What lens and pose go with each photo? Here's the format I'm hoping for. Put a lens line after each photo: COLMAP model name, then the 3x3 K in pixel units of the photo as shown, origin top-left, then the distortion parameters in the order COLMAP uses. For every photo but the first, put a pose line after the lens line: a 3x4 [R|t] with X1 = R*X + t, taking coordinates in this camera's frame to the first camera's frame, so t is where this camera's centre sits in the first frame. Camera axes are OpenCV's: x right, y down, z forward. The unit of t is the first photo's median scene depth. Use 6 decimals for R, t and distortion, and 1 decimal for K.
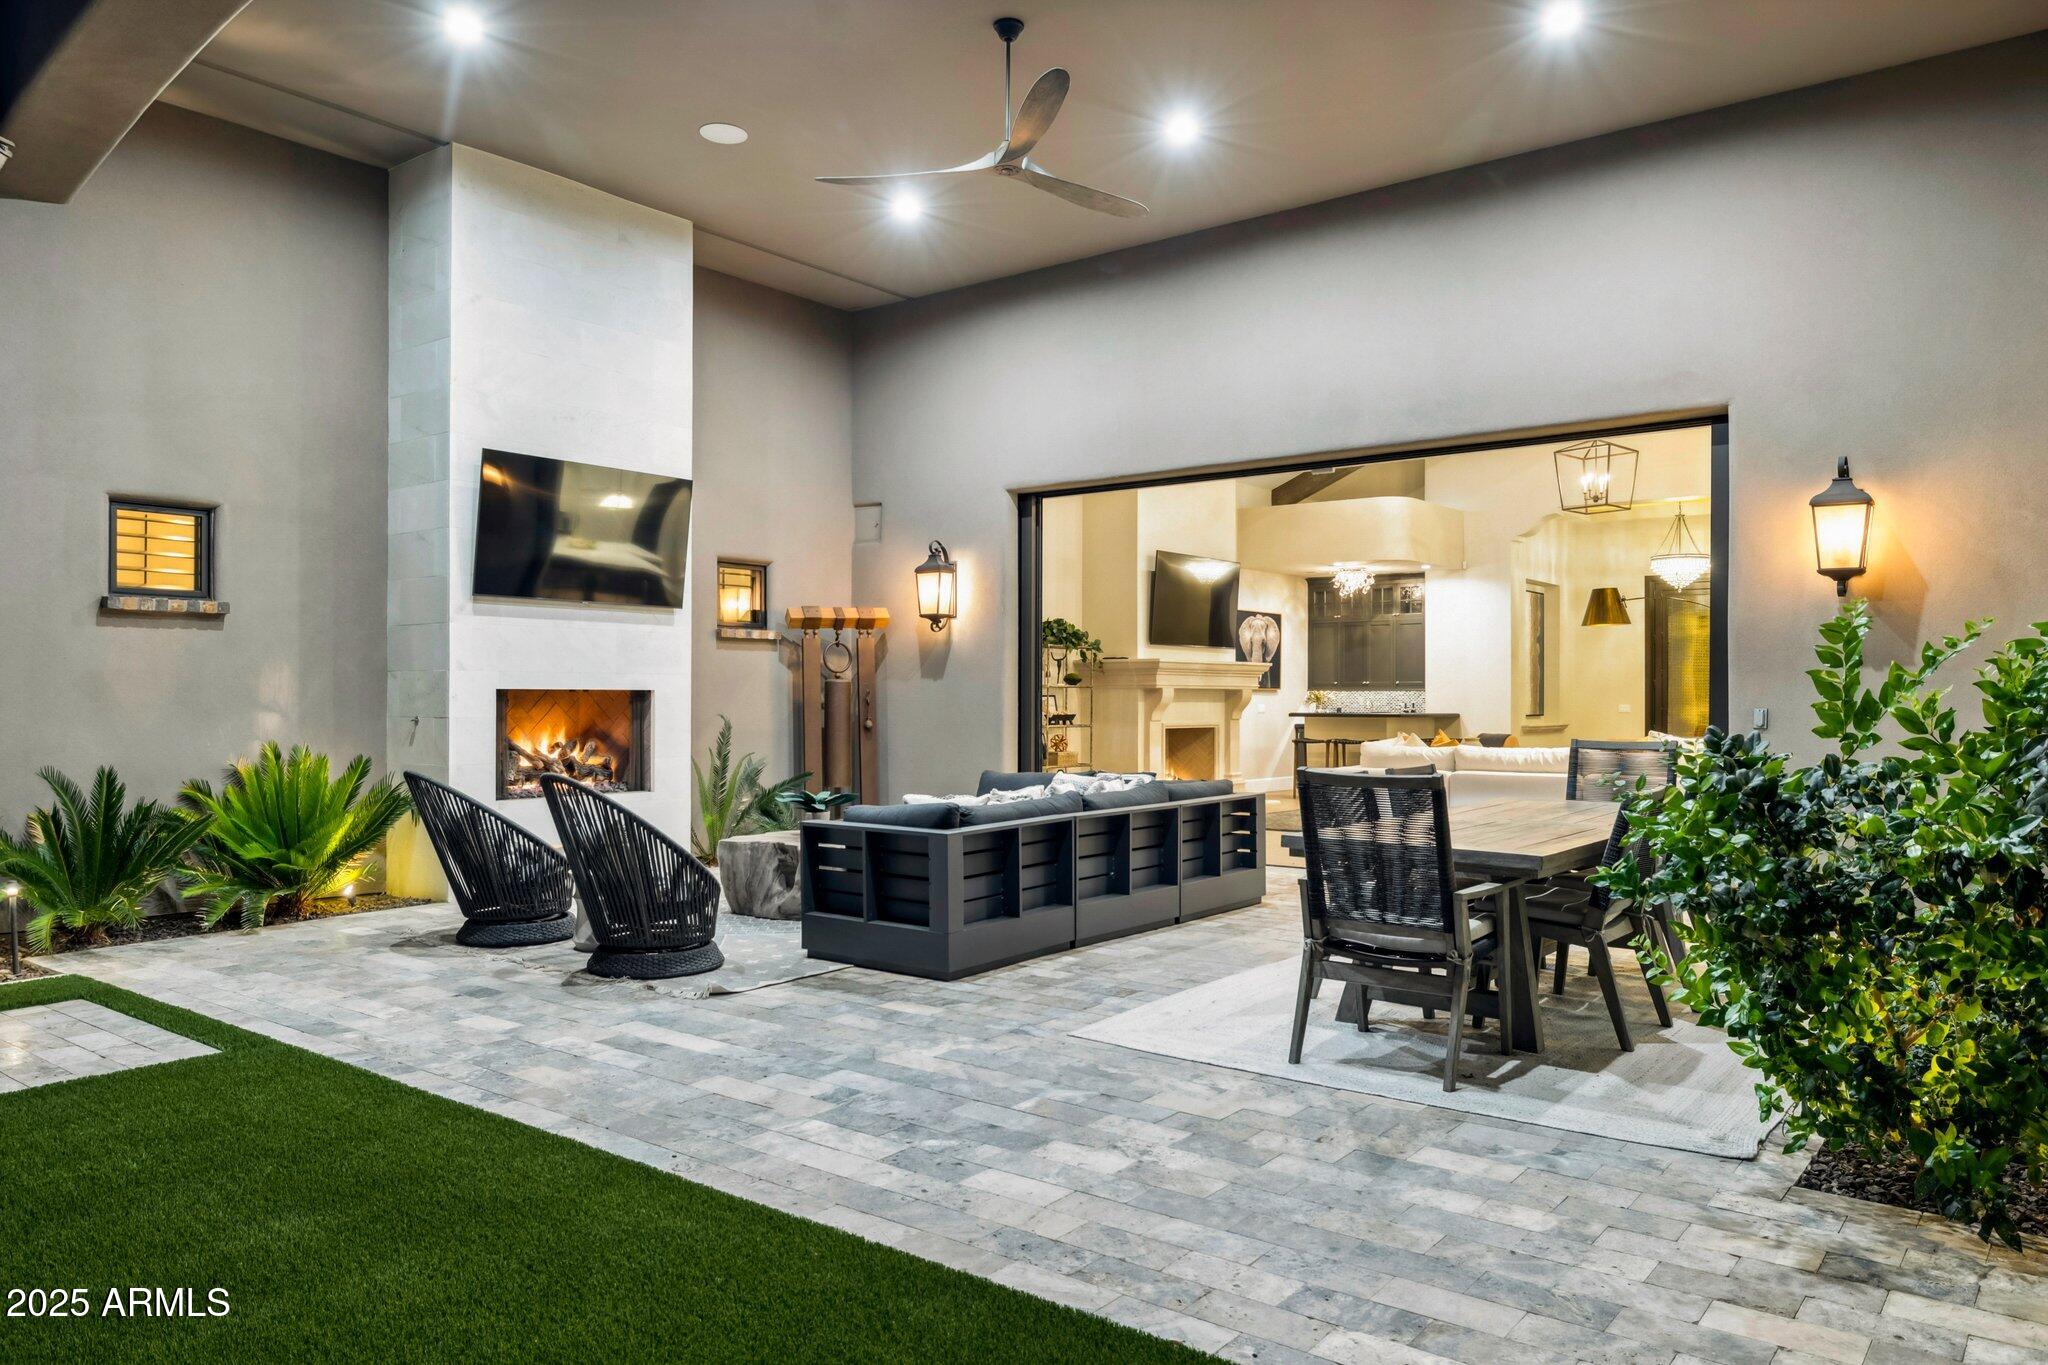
lens RADIAL K [[1403.8, 0, 1024.8], [0, 1403.8, 686.0], [0, 0, 1]] dist [-0.000782, -0.000321]
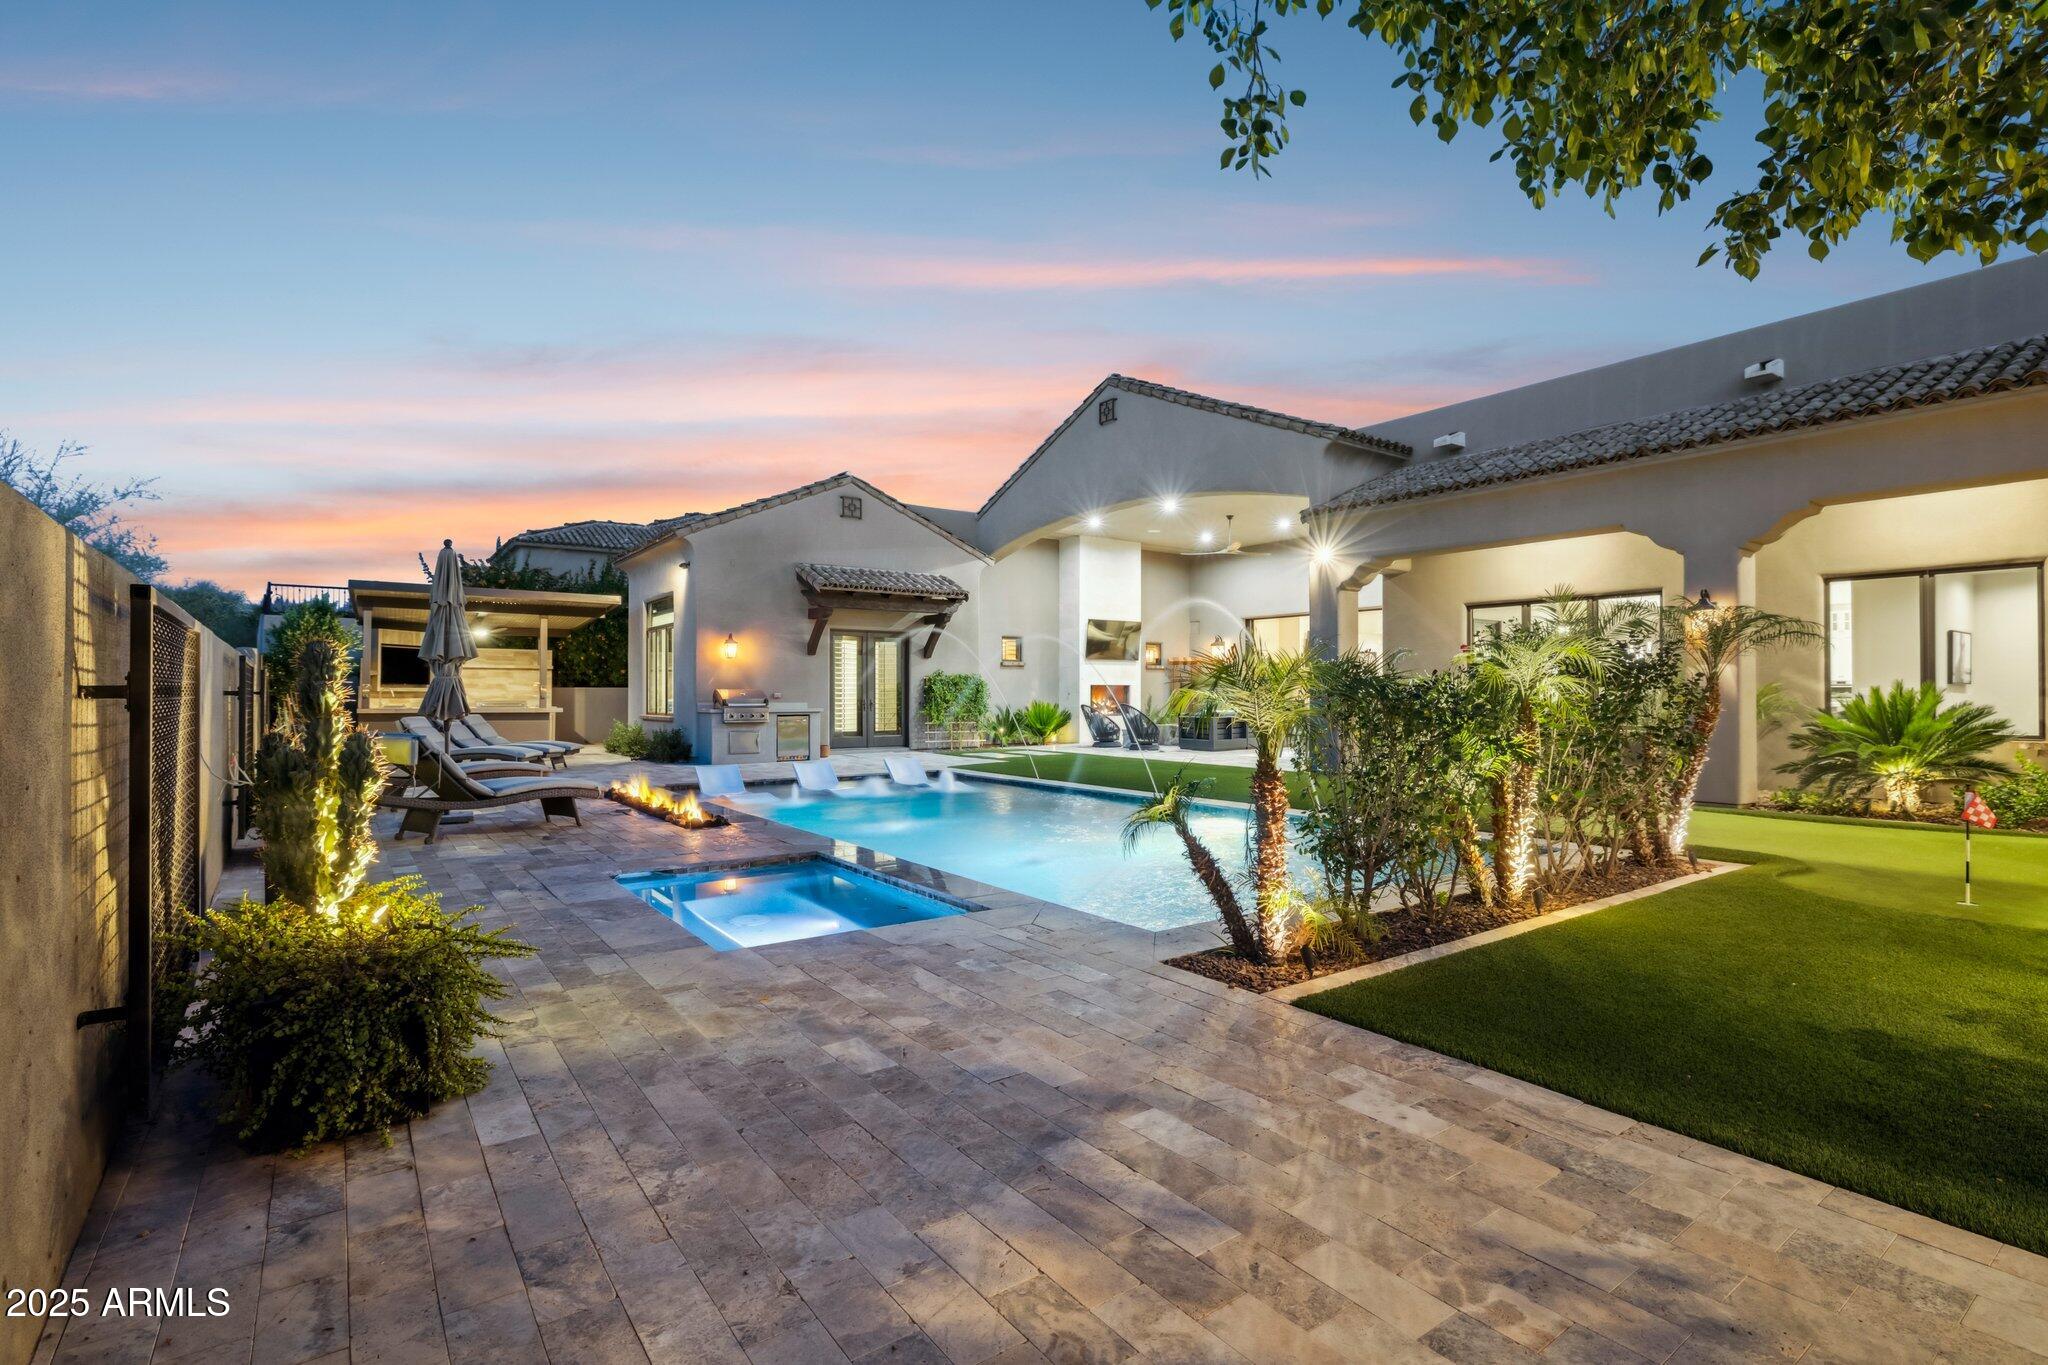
lens RADIAL K [[993.9, 0, 1027.2], [0, 993.9, 683.3], [0, 0, 1]] dist [-0.000528, -0.000003]
pose [[0.960980, -0.004185, -0.276585, 0.146578], [0.004130, 0.999991, -0.000780, -0.001074], [0.276586, -0.000392, 0.960989, -1.279460]]
